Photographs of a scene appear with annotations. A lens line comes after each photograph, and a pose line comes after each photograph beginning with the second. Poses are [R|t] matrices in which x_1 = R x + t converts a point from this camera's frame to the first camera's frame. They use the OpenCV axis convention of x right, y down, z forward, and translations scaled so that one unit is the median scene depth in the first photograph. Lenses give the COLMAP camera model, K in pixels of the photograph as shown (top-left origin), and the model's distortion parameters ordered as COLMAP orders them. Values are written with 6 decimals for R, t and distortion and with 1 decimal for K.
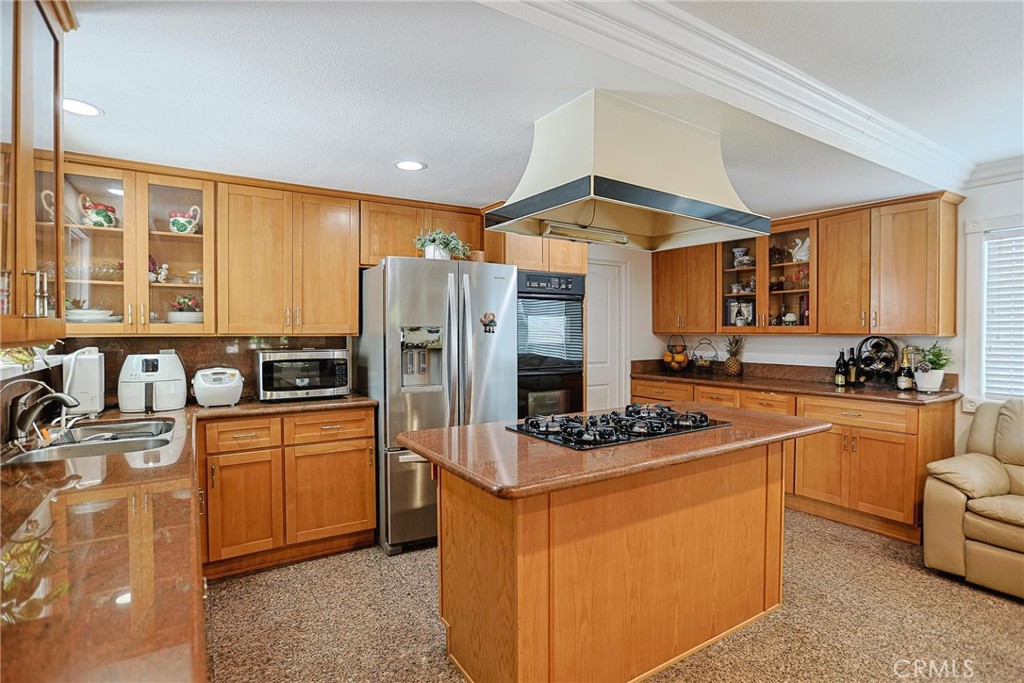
lens RADIAL K [[502.1, 0, 519.0], [0, 502.1, 344.6], [0, 0, 1]] dist [-0.053518, 0.020068]
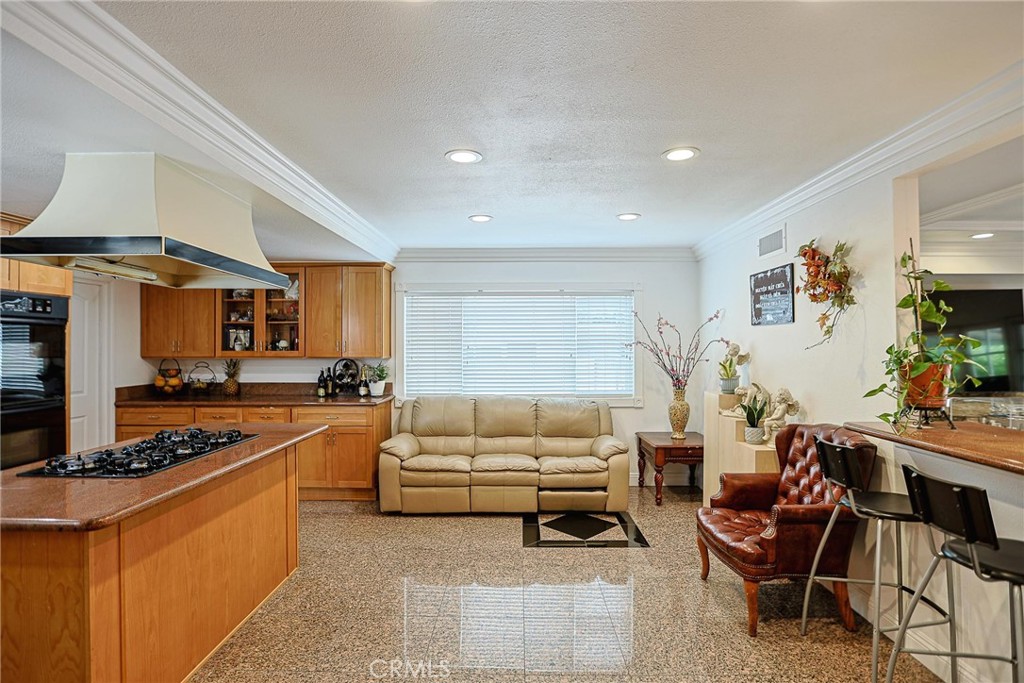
lens RADIAL K [[512.2, 0, 512.0], [0, 512.2, 341.5], [0, 0, 1]] dist [-0.003045, 0.010330]
pose [[0.547426, 0.006078, 0.836832, -0.230414], [0.016702, 0.999695, -0.018187, -0.032658], [-0.836687, 0.023933, 0.547157, -0.187702]]
